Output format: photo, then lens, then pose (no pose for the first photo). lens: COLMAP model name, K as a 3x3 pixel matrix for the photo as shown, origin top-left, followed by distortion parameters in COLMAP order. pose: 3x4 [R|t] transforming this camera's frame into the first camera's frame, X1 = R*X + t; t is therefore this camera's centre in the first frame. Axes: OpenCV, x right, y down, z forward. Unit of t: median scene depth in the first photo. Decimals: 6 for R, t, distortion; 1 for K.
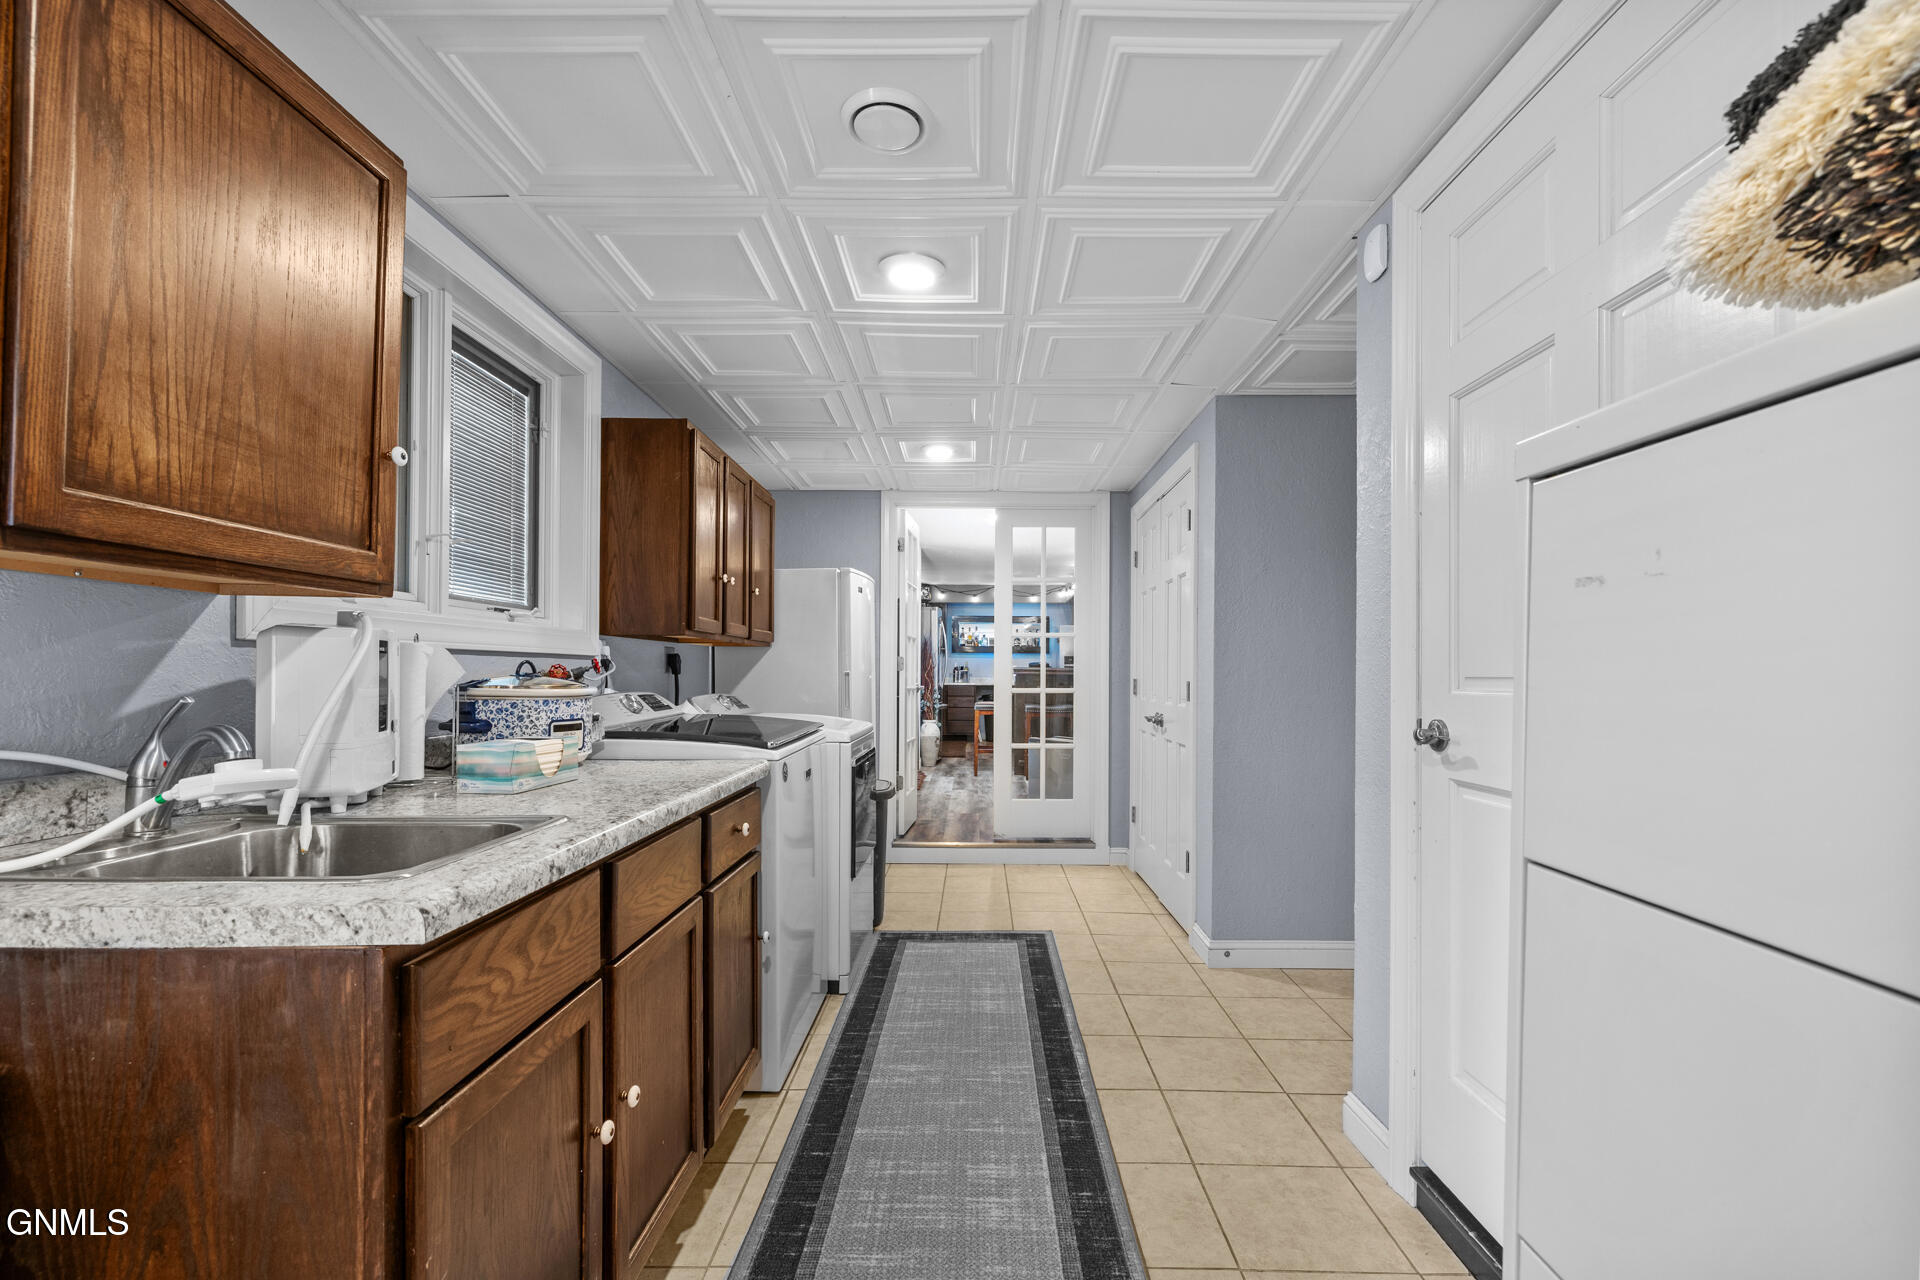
lens RADIAL K [[817.5, 0, 962.8], [0, 817.5, 657.0], [0, 0, 1]] dist [0.000385, 0.000245]
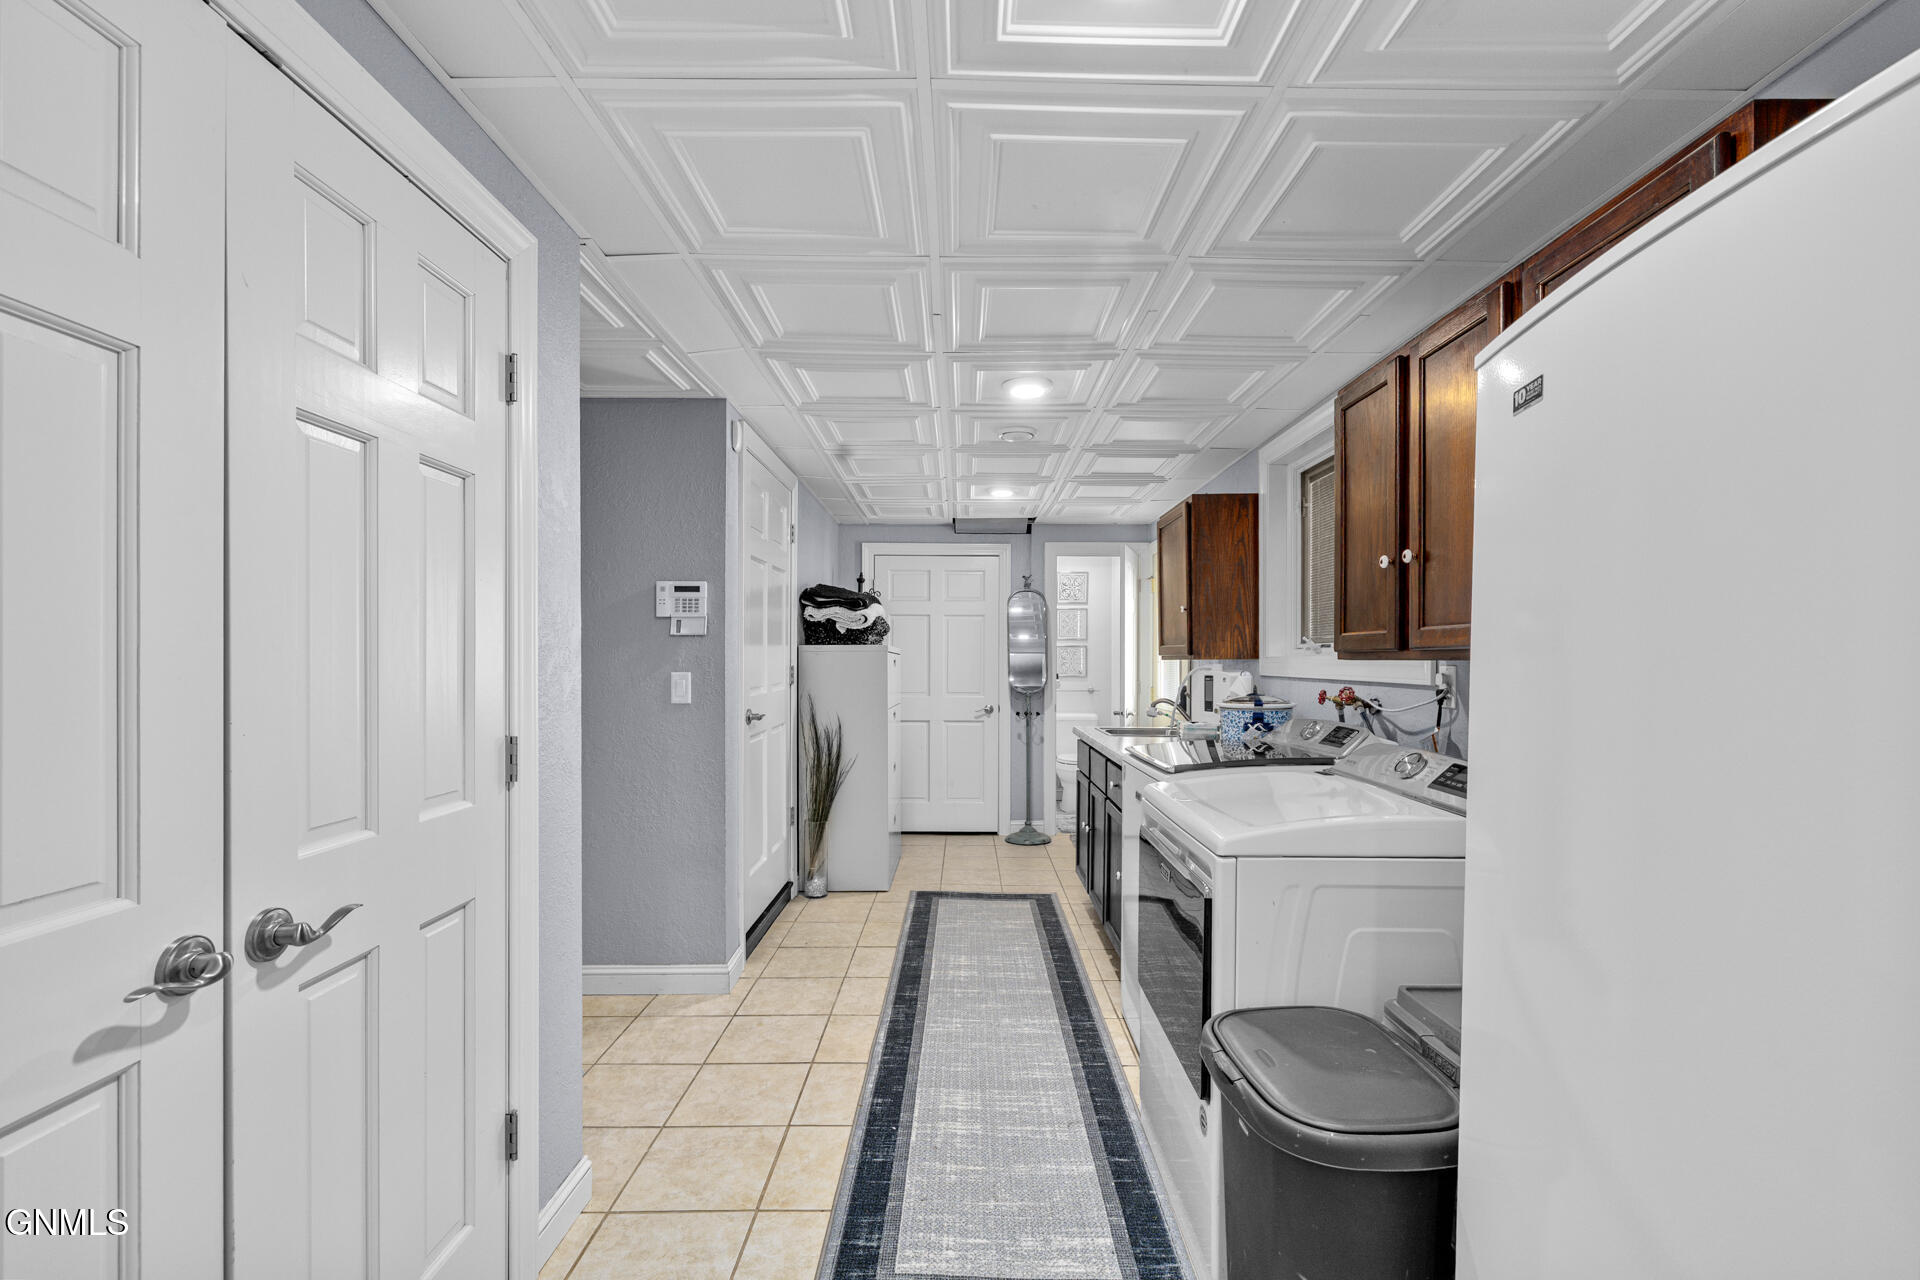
lens RADIAL K [[817.5, 0, 968.0], [0, 817.5, 659.0], [0, 0, 1]] dist [0.000385, 0.000245]
pose [[-0.999789, -0.007110, -0.019253, 0.051686], [-0.006798, 0.999845, -0.016238, -0.014341], [0.019365, -0.016103, -0.999683, 2.246414]]
